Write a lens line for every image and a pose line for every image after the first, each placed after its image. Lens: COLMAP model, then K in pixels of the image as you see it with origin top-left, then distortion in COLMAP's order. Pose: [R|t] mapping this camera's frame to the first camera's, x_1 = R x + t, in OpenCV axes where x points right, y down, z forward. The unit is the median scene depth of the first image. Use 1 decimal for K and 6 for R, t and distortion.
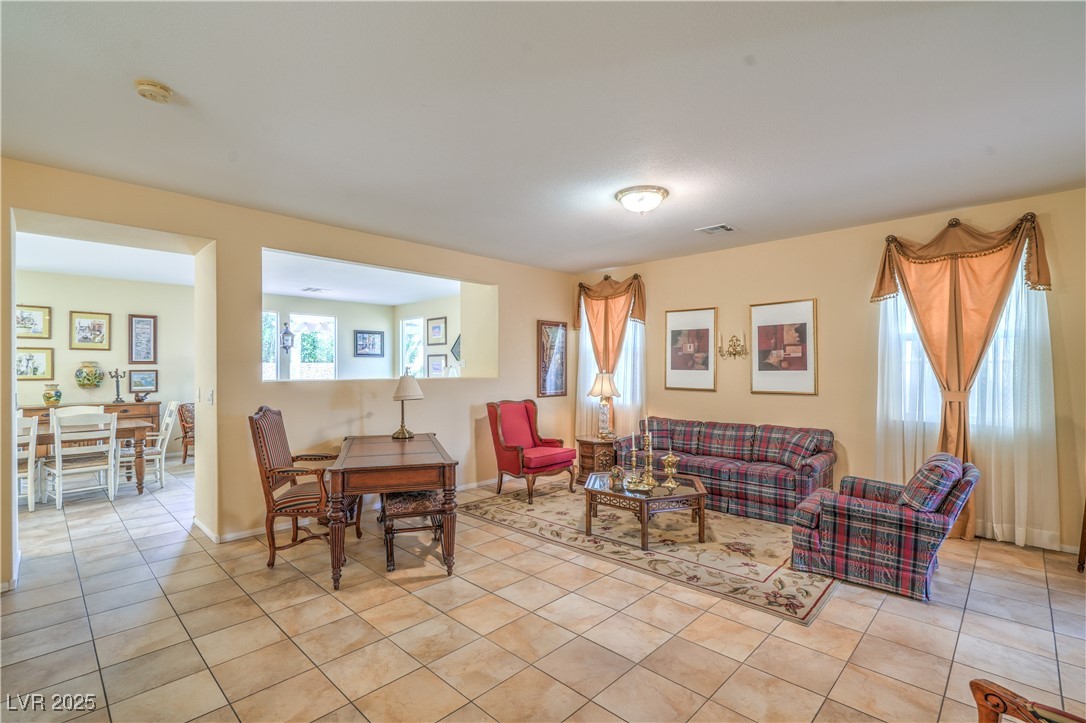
lens RADIAL K [[496.7, 0, 542.8], [0, 496.7, 365.4], [0, 0, 1]] dist [-0.000752, 0.000202]
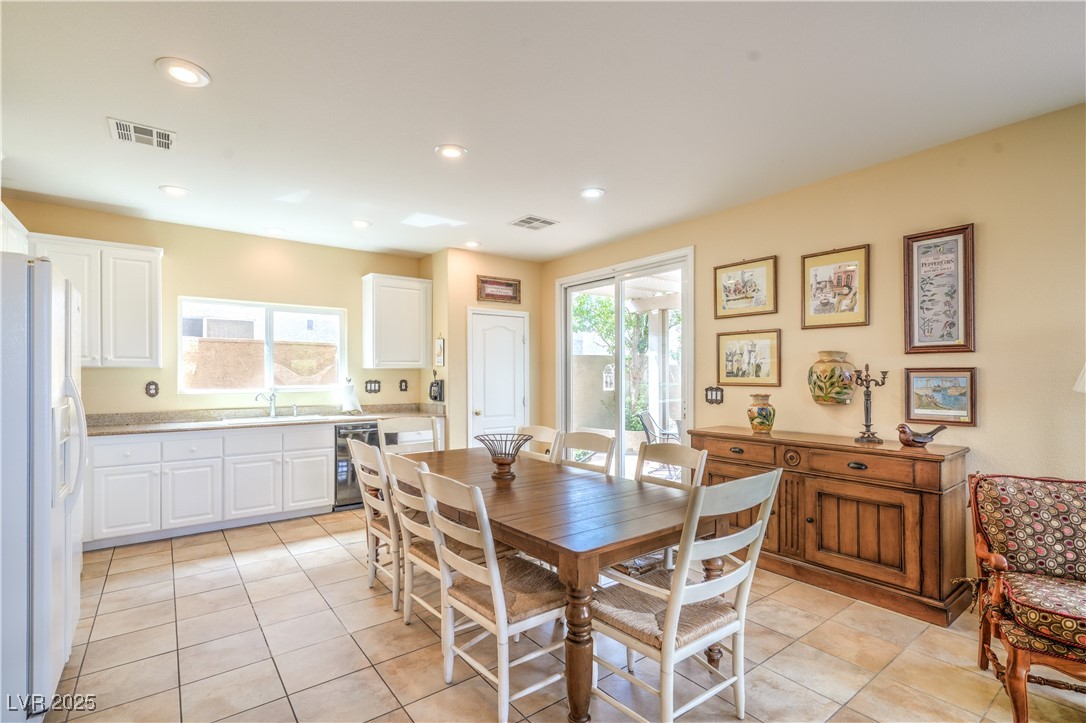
lens RADIAL K [[499.5, 0, 543.8], [0, 499.5, 373.3], [0, 0, 1]] dist [0.000467, 0.001210]
pose [[-0.145573, -0.000514, -0.989347, -0.489279], [0.007086, 0.999974, -0.001562, 0.016480], [0.989322, -0.007238, -0.145566, 1.010904]]
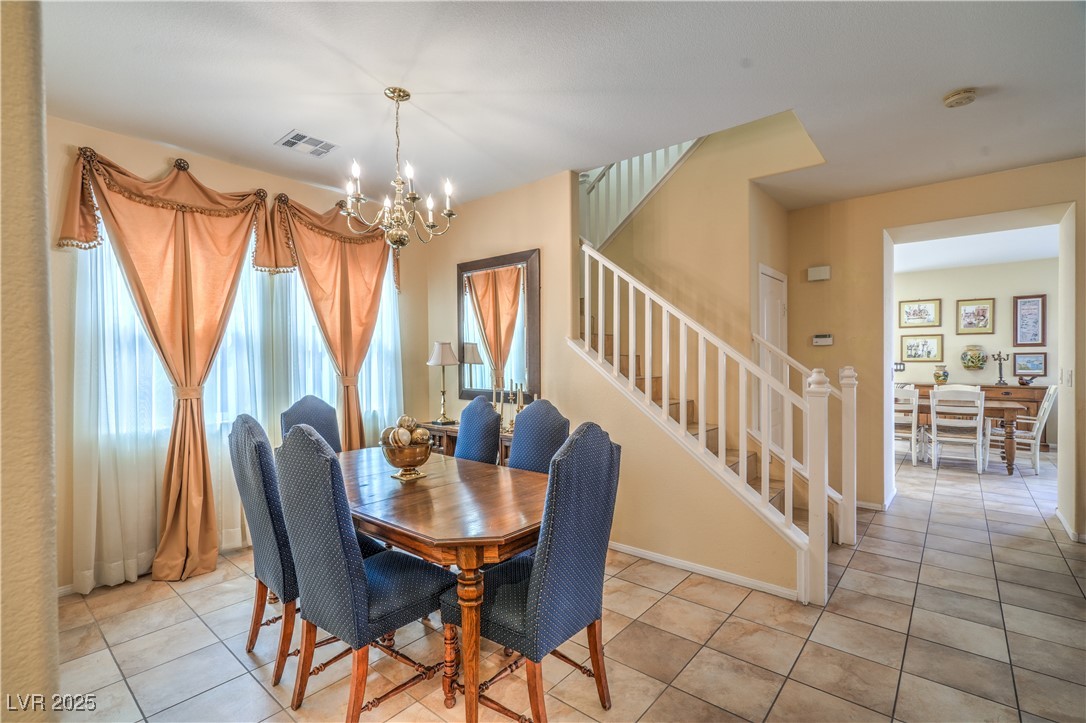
lens RADIAL K [[490.3, 0, 534.1], [0, 490.3, 365.7], [0, 0, 1]] dist [-0.001822, -0.000136]
pose [[0.058169, 0.015076, -0.998193, 0.115317], [0.011608, 0.999808, 0.015777, 0.011345], [0.998239, -0.012505, 0.057983, -0.016084]]
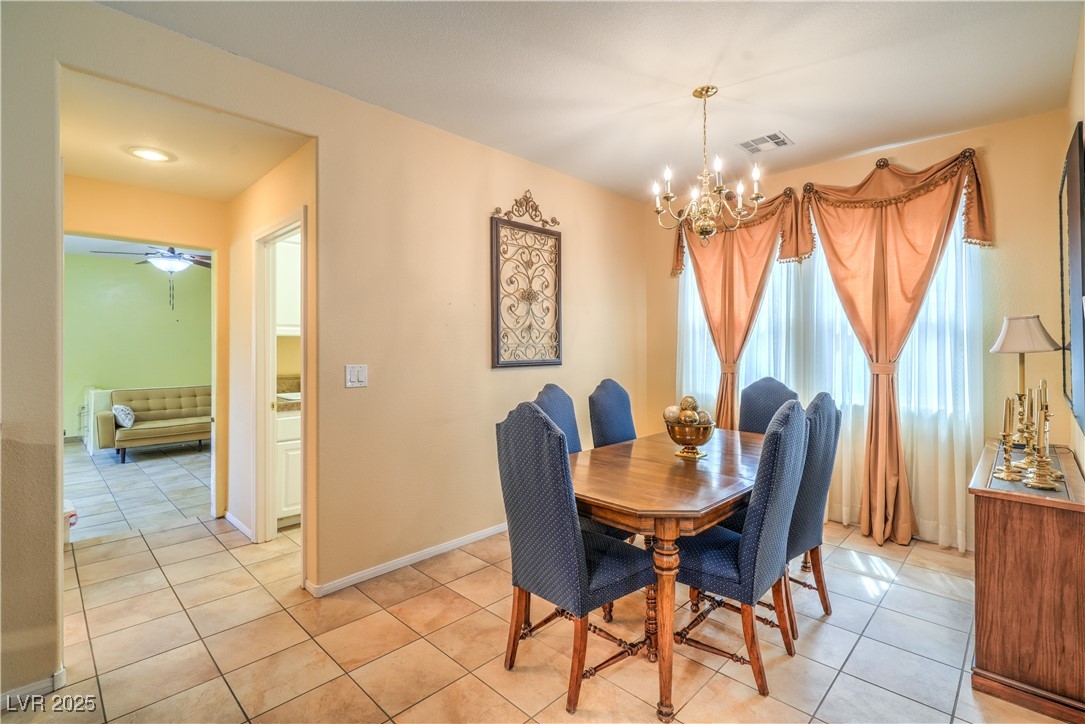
lens RADIAL K [[496.3, 0, 544.8], [0, 496.3, 347.3], [0, 0, 1]] dist [-0.001159, -0.000189]
pose [[-0.999994, 0.001252, -0.003156, -0.191633], [0.001261, 0.999994, -0.003071, 0.017398], [0.003153, -0.003075, -0.999990, 0.377053]]
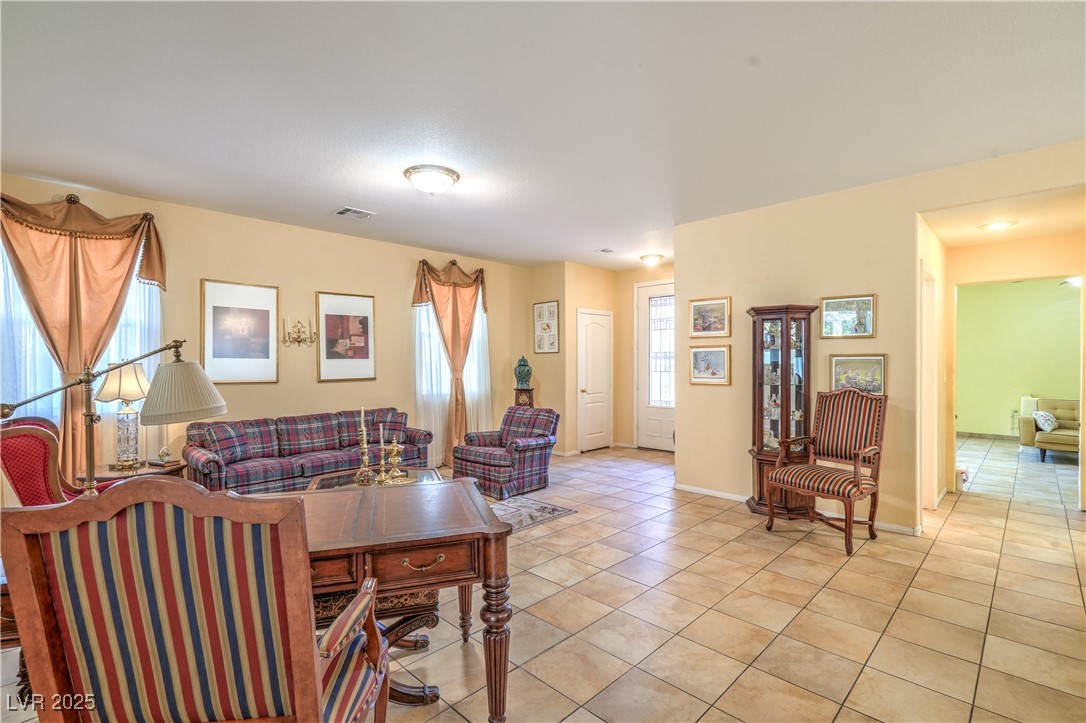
lens RADIAL K [[496.7, 0, 542.8], [0, 496.7, 365.4], [0, 0, 1]] dist [-0.000752, 0.000202]
pose [[0.008539, -0.006987, 0.999939, -0.537512], [-0.000234, 0.999976, 0.006990, 0.015683], [-0.999964, -0.000294, 0.008537, 0.536711]]
